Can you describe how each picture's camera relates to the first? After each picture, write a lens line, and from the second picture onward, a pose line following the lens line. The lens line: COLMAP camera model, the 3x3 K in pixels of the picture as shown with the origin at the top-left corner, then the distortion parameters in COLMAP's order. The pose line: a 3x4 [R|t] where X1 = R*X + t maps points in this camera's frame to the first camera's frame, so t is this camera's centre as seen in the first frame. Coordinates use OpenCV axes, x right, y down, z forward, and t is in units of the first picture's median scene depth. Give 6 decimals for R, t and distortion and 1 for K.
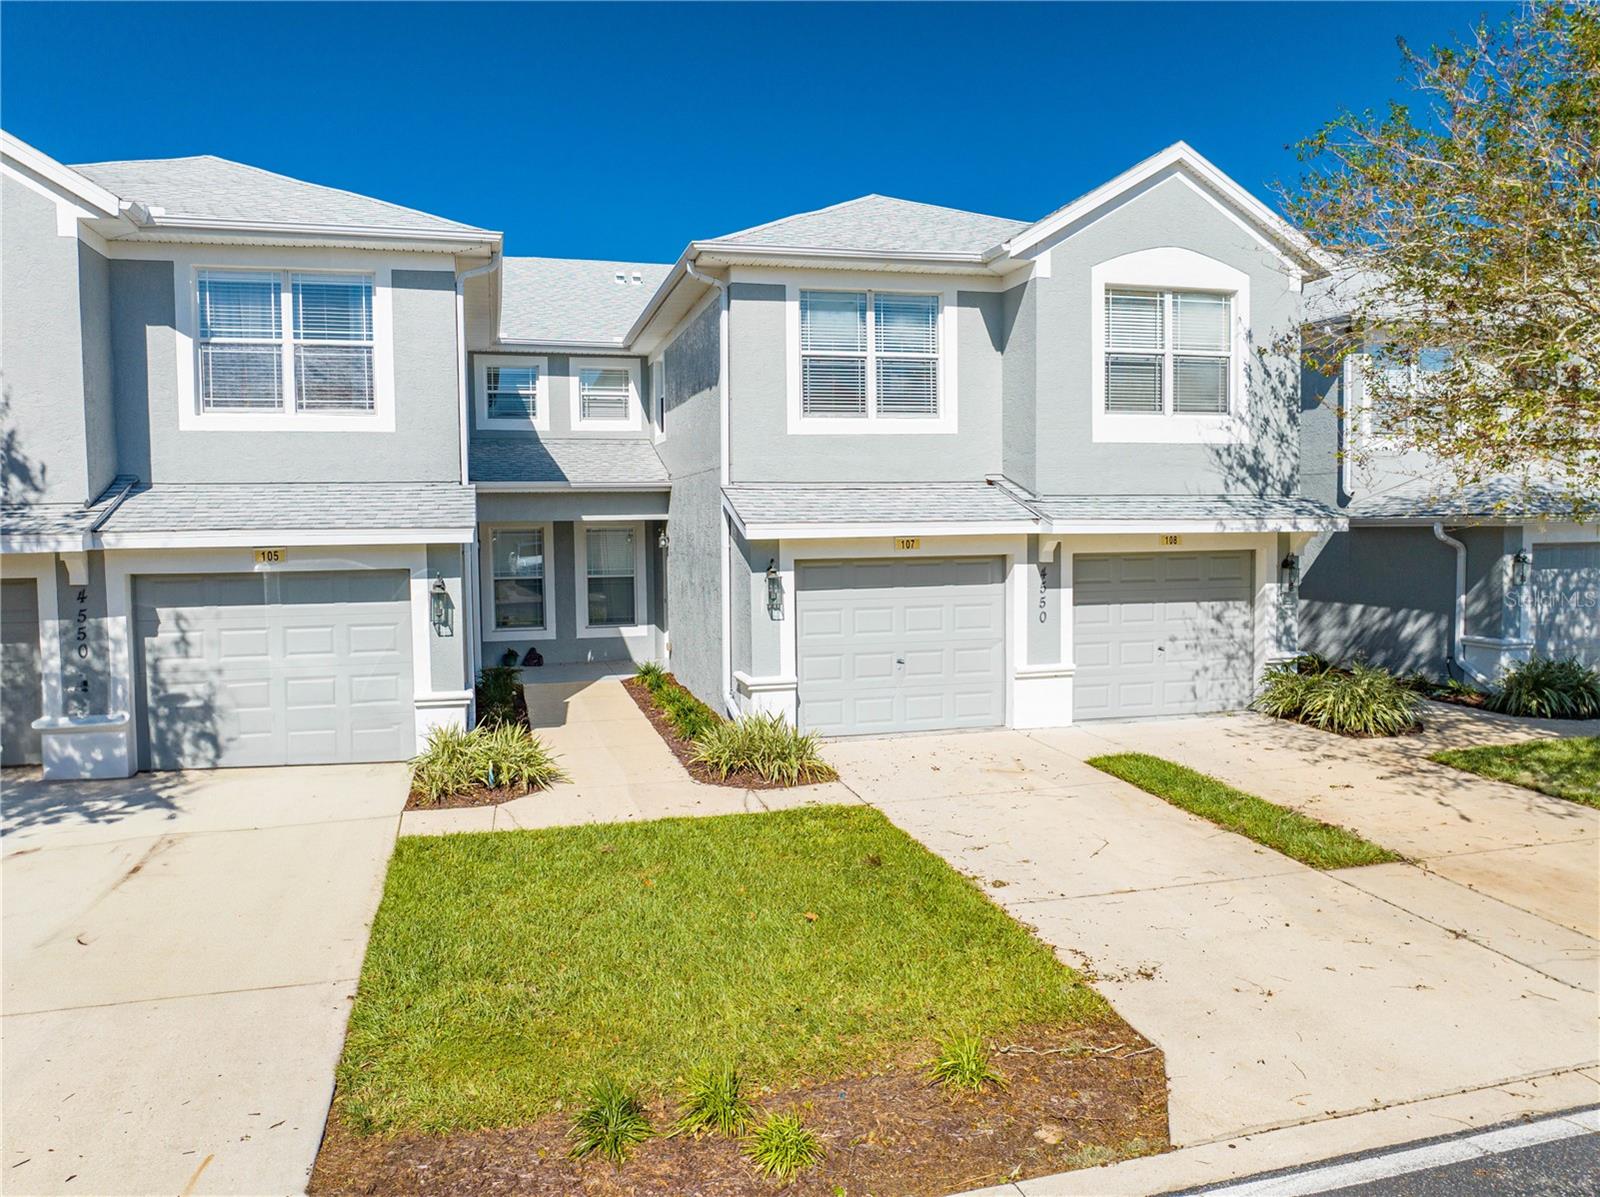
lens RADIAL K [[1130.1, 0, 788.3], [0, 1130.1, 589.6], [0, 0, 1]] dist [-0.039197, 0.006181]
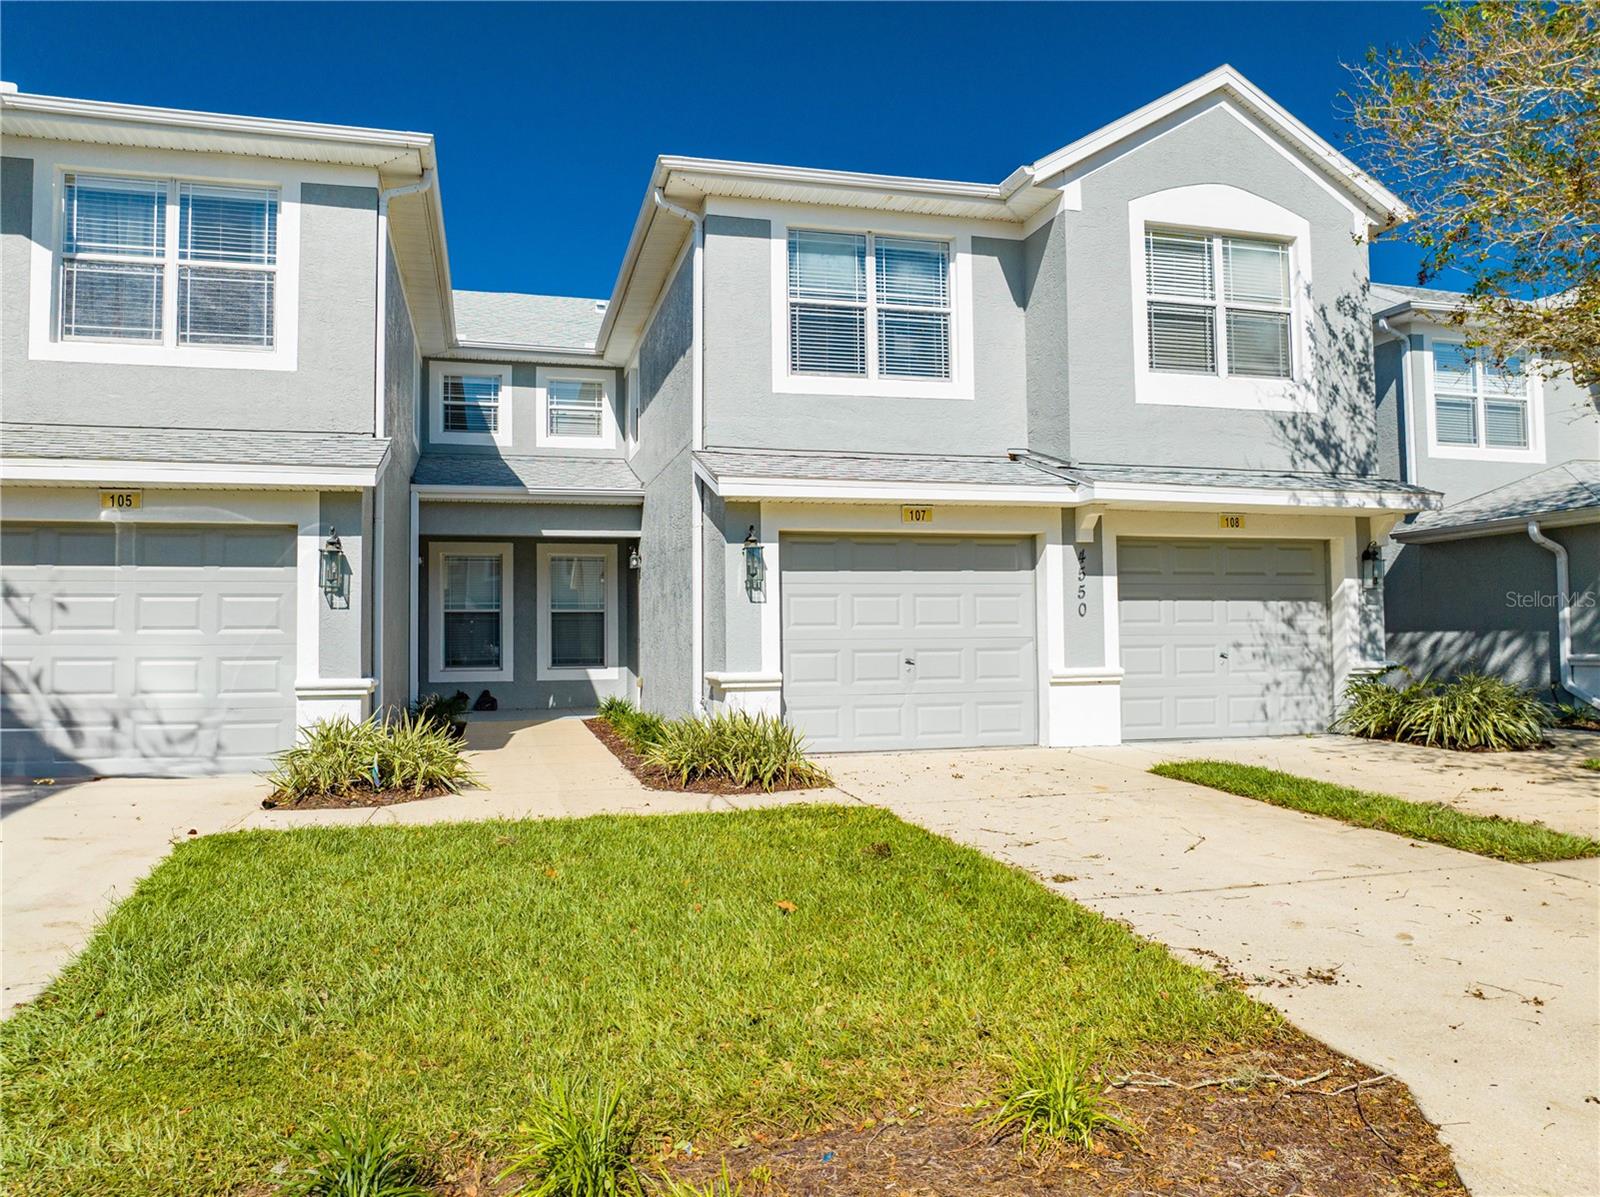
lens RADIAL K [[1130.1, 0, 788.3], [0, 1130.1, 589.6], [0, 0, 1]] dist [-0.039197, 0.006181]
pose [[0.999998, 0.001826, -0.000675, 0.011954], [-0.001887, 0.994341, -0.106215, 0.097505], [0.000477, 0.106216, 0.994343, 0.181400]]
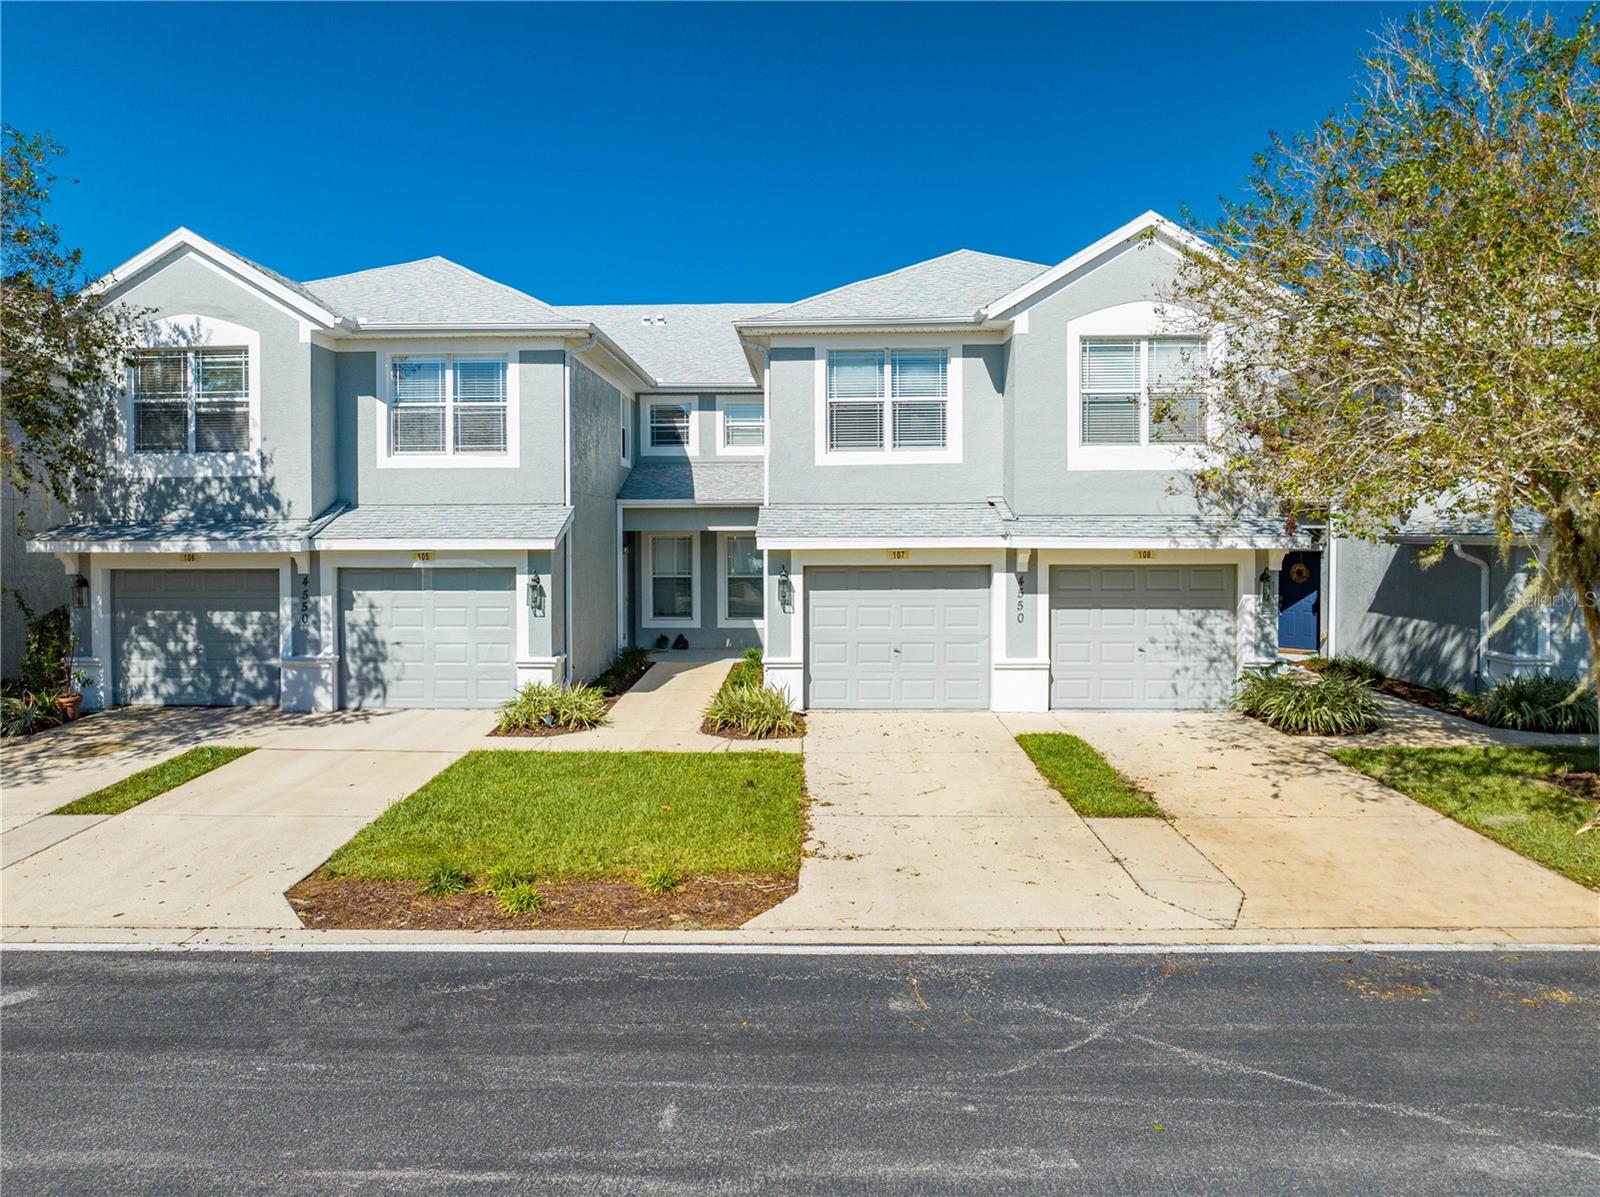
lens RADIAL K [[1141.7, 0, 770.0], [0, 1141.7, 551.3], [0, 0, 1]] dist [-0.034920, 0.000047]
pose [[0.958085, 0.014418, -0.286123, 0.315854], [-0.024782, 0.999160, -0.032633, -0.000075], [0.285412, 0.038356, 0.957637, -0.222782]]
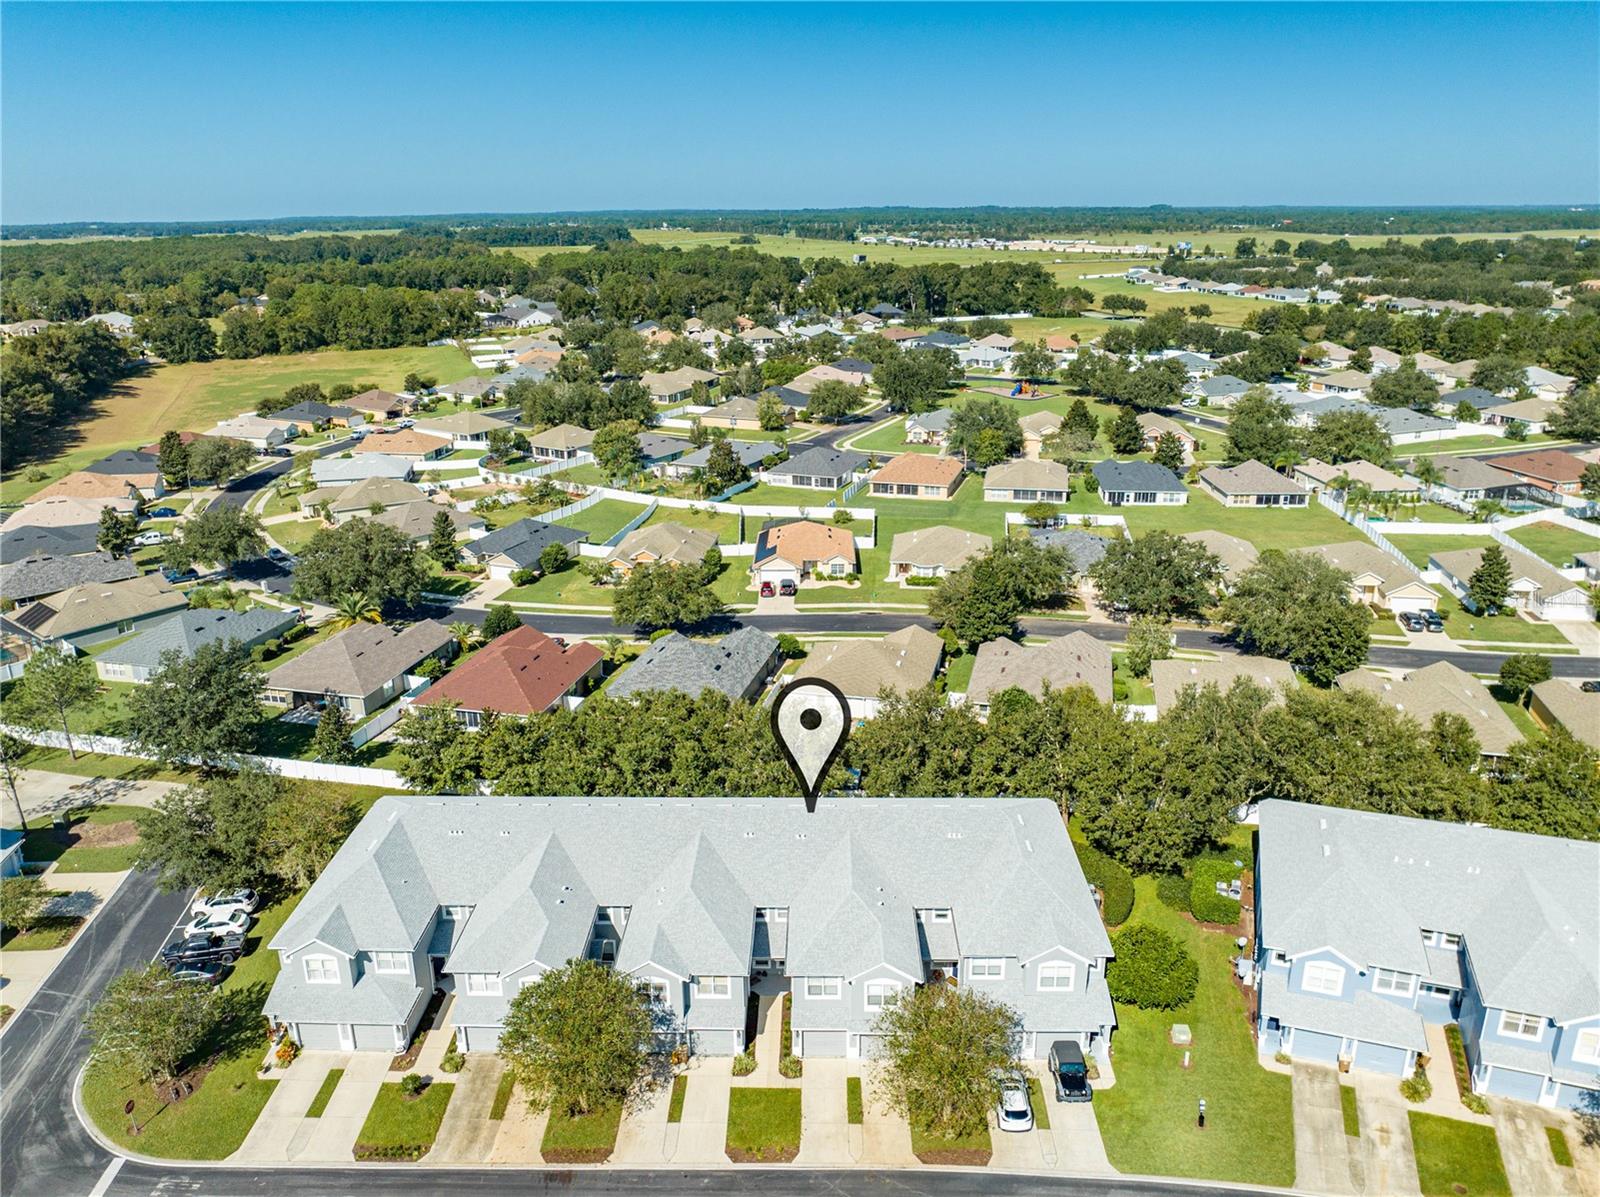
lens RADIAL K [[1142.3, 0, 800.0], [0, 1142.3, 598.5], [0, 0, 1]] dist [-0.040613, -0.005816]
pose [[0.962367, 0.091333, -0.255945, 1.119935], [-0.022090, 0.965005, 0.261300, -3.206496], [0.270853, -0.245812, 0.930707, -3.309542]]
